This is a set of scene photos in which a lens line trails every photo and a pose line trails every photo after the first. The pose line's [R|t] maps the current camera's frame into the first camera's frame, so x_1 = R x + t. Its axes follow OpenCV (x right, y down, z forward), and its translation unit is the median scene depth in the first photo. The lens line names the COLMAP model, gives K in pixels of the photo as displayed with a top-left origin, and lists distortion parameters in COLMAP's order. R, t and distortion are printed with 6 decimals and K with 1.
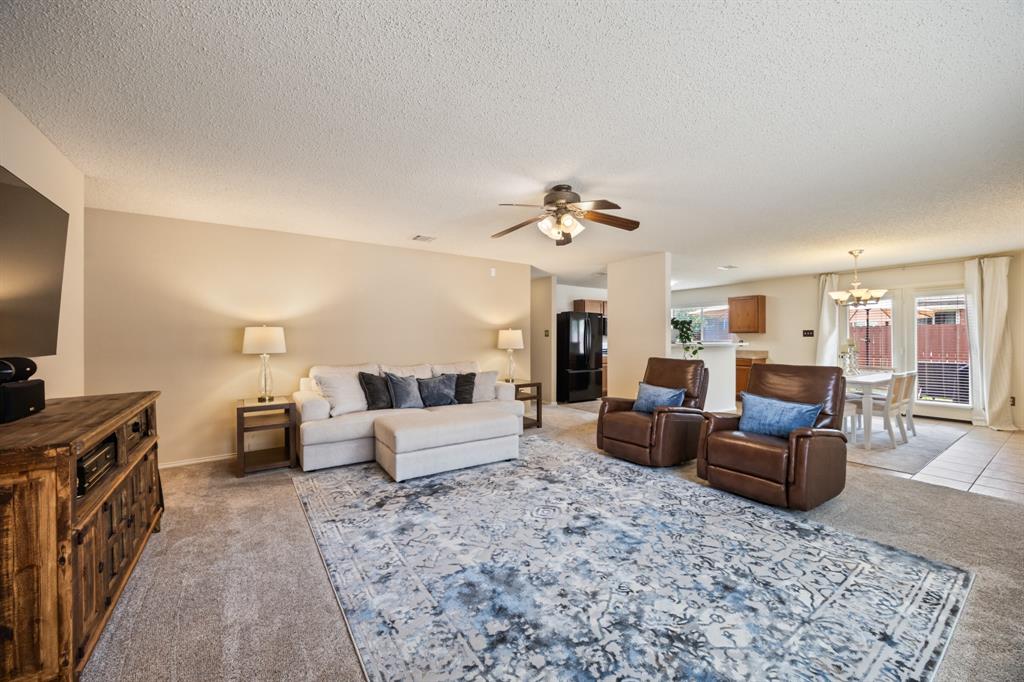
lens RADIAL K [[391.6, 0, 511.7], [0, 391.6, 340.0], [0, 0, 1]] dist [-0.000106, -0.000720]
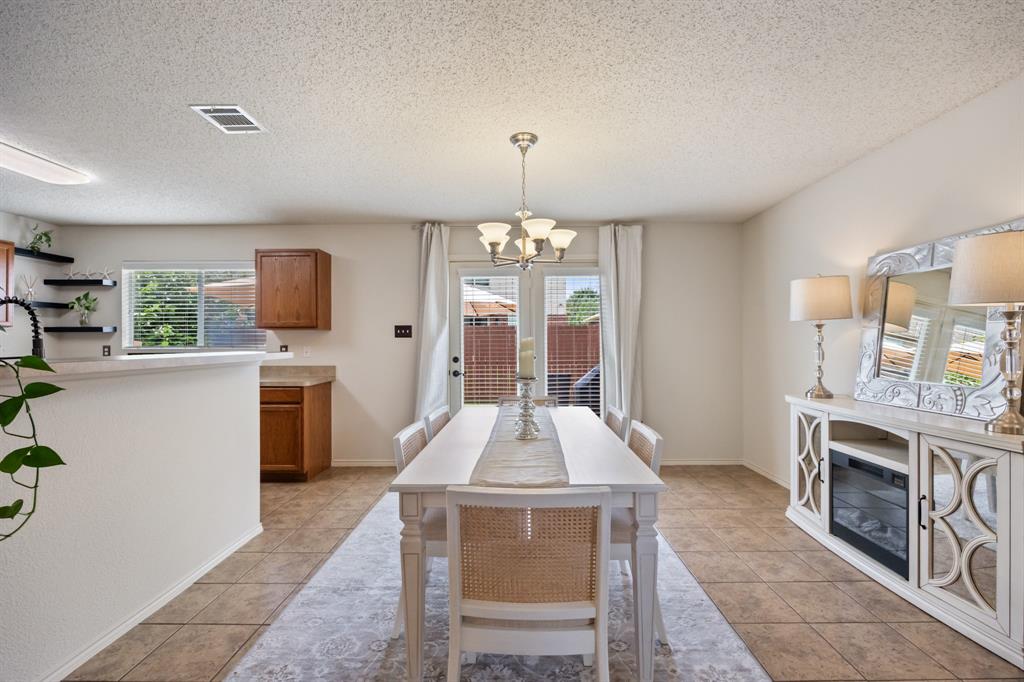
lens RADIAL K [[461.0, 0, 521.2], [0, 461.0, 342.1], [0, 0, 1]] dist [-0.014409, 0.001012]
pose [[0.564988, -0.000375, 0.825099, 0.419243], [0.002168, 0.999997, -0.001030, -0.001568], [-0.825096, 0.002371, 0.564988, 0.651257]]
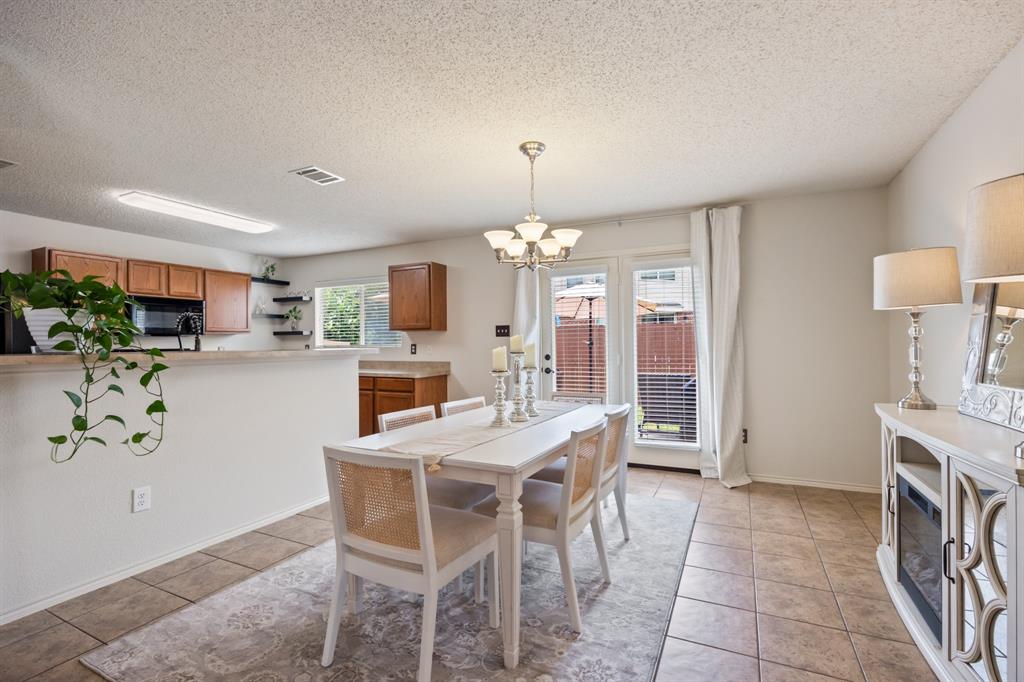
lens RADIAL K [[476.6, 0, 507.0], [0, 476.6, 343.2], [0, 0, 1]] dist [-0.014991, -0.001514]
pose [[0.871546, -0.005634, 0.490281, 0.528969], [0.007032, 0.999975, -0.001009, 0.002703], [-0.490263, 0.004328, 0.871564, 0.481749]]
